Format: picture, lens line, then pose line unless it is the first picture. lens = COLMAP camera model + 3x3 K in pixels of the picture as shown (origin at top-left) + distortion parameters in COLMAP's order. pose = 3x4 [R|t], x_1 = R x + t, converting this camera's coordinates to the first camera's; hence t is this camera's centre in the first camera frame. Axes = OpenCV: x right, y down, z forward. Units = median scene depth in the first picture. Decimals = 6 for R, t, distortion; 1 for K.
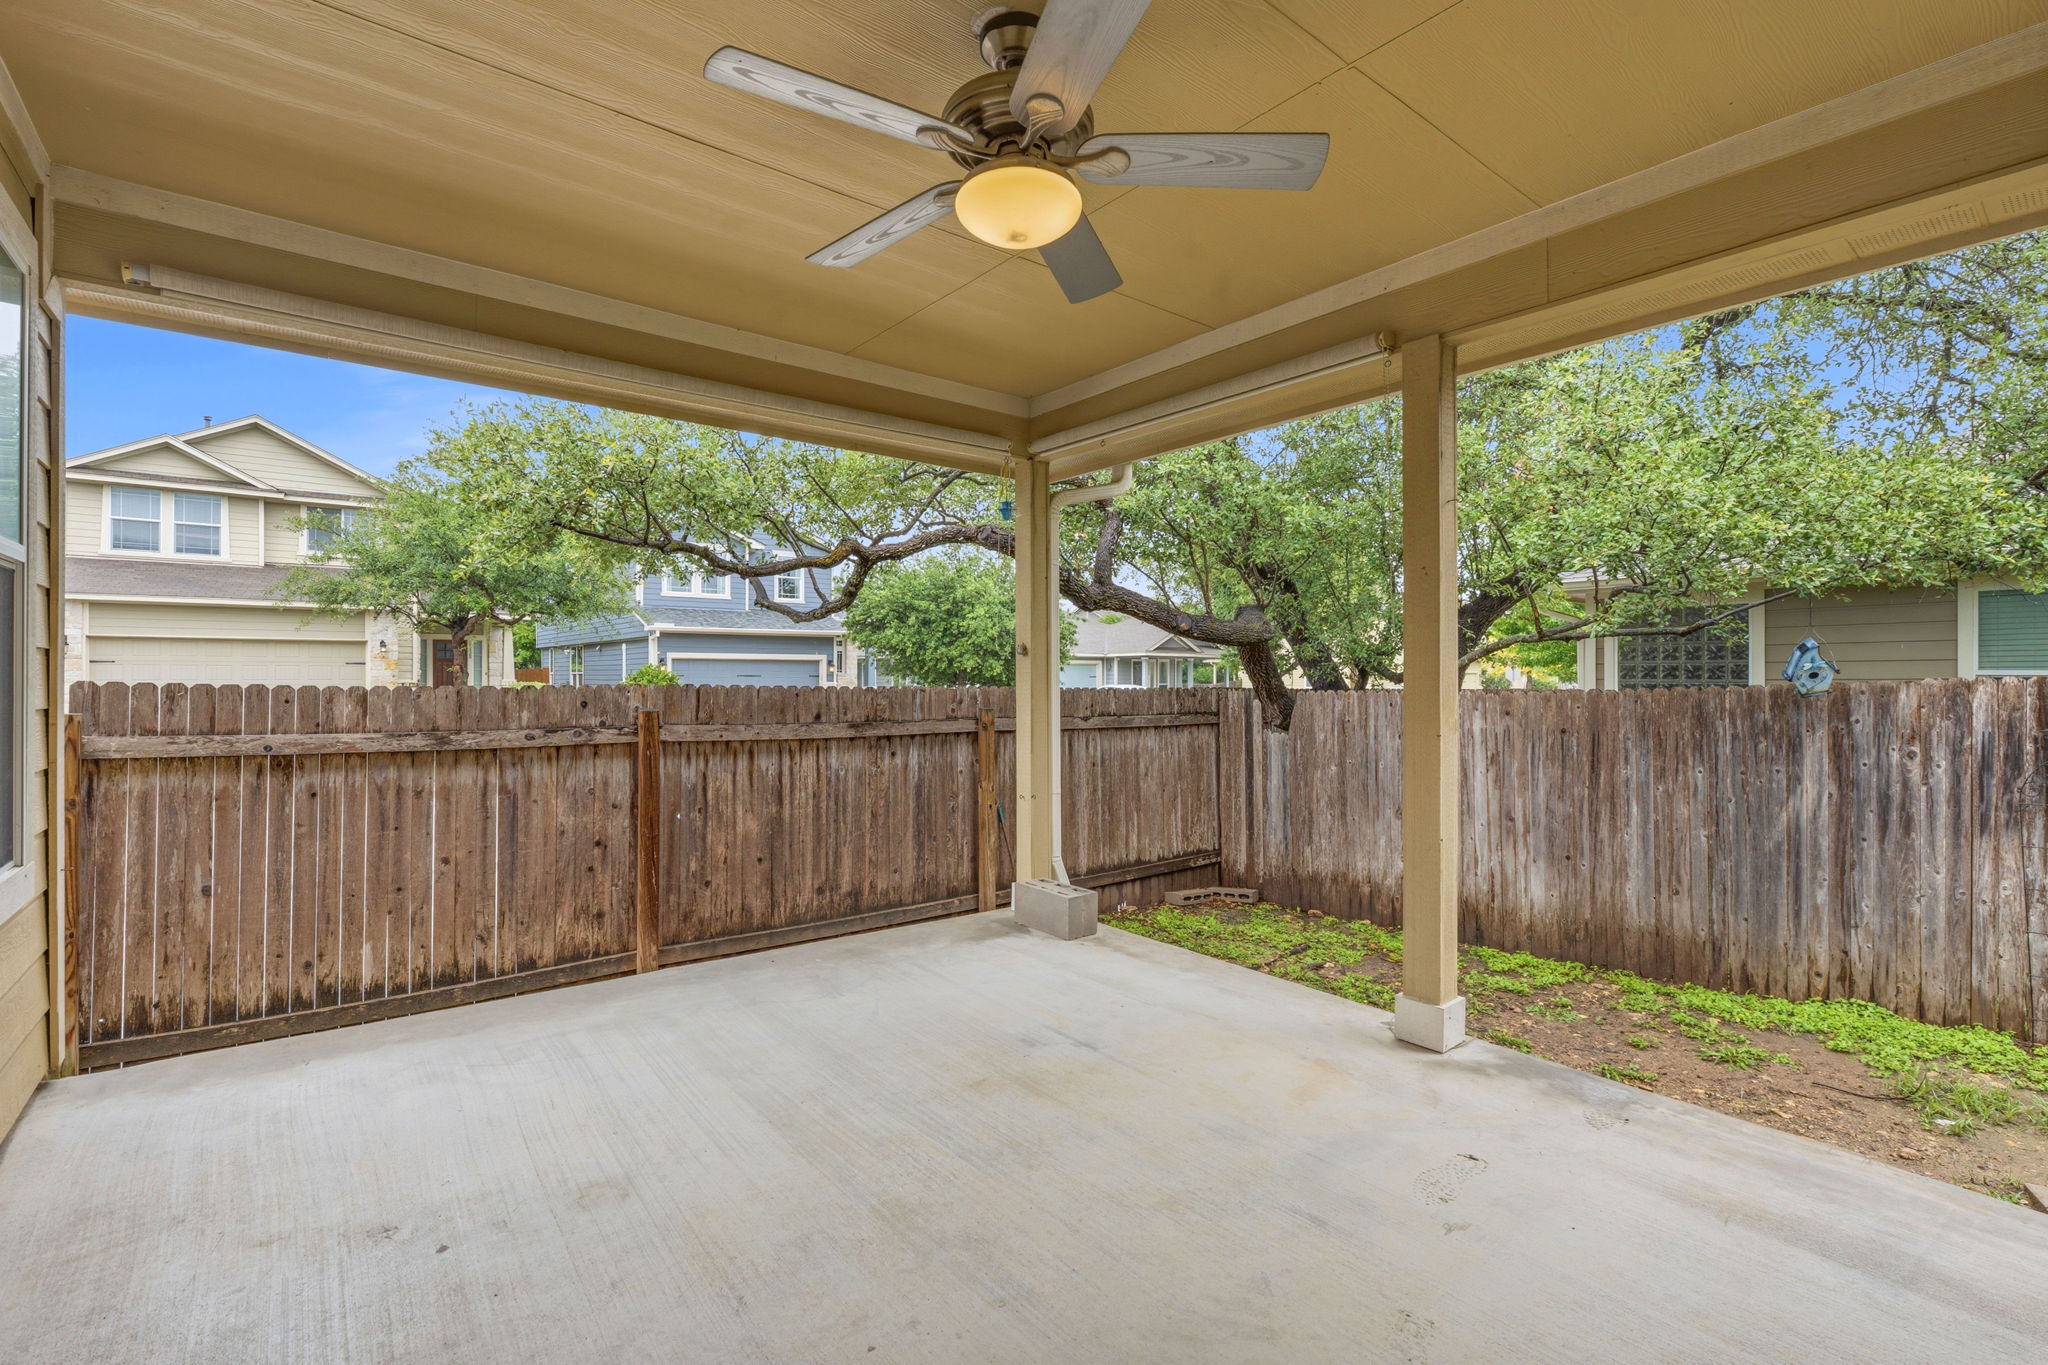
lens RADIAL K [[915.9, 0, 1006.1], [0, 915.9, 679.1], [0, 0, 1]] dist [-0.008701, 0.001587]
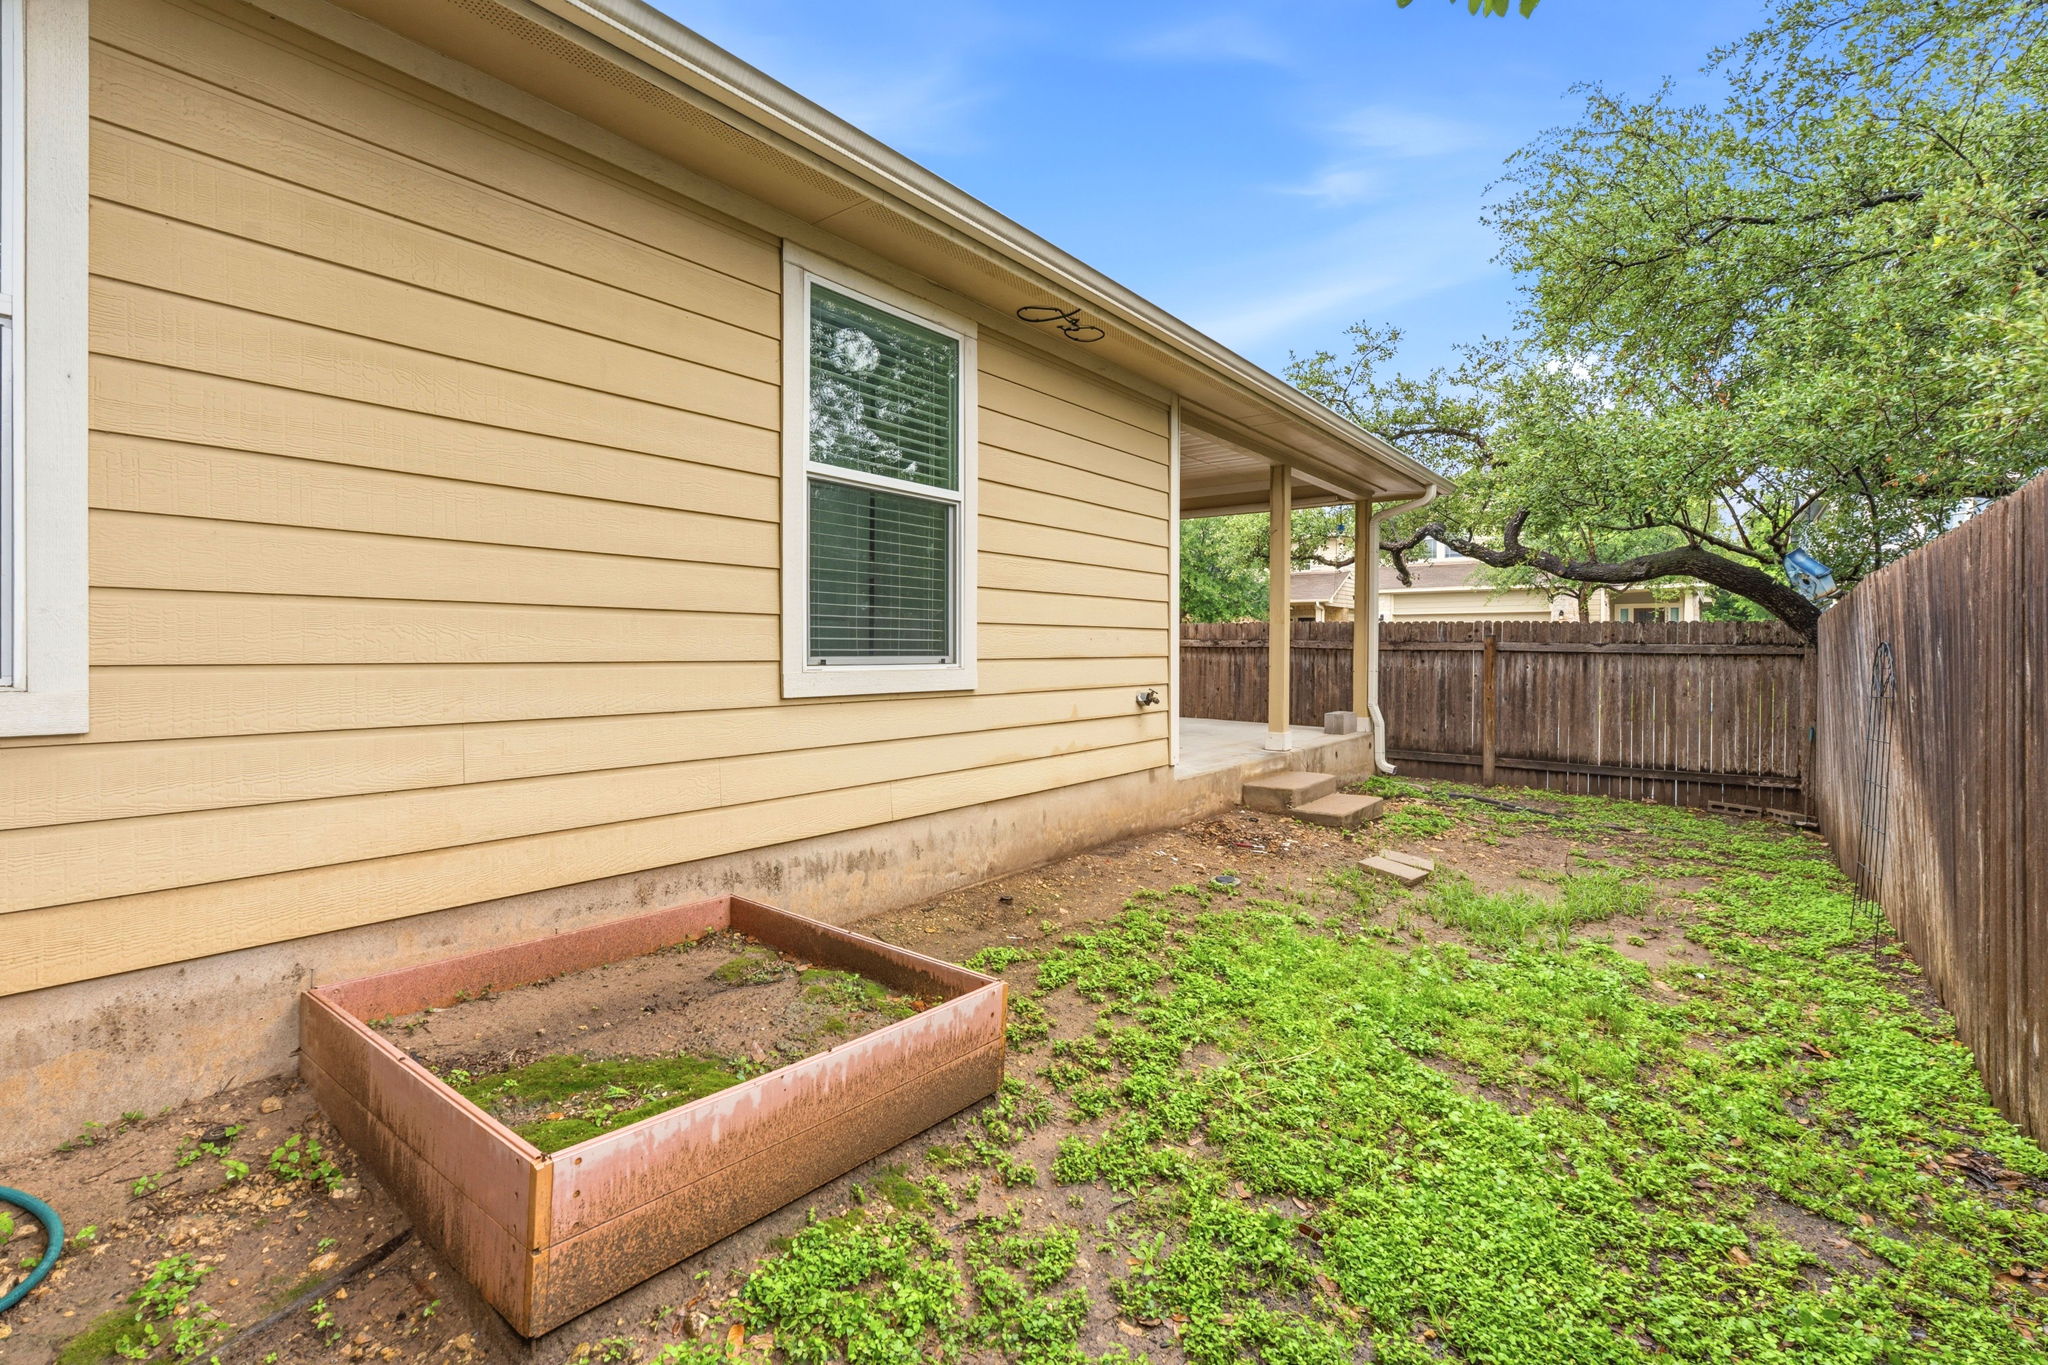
lens RADIAL K [[915.9, 0, 1023.5], [0, 915.9, 661.8], [0, 0, 1]] dist [-0.008701, 0.001587]
pose [[0.233015, 0.014455, -0.972366, 1.335145], [-0.009056, 0.999878, 0.012694, 0.067365], [0.972431, 0.005848, 0.233118, -0.116390]]
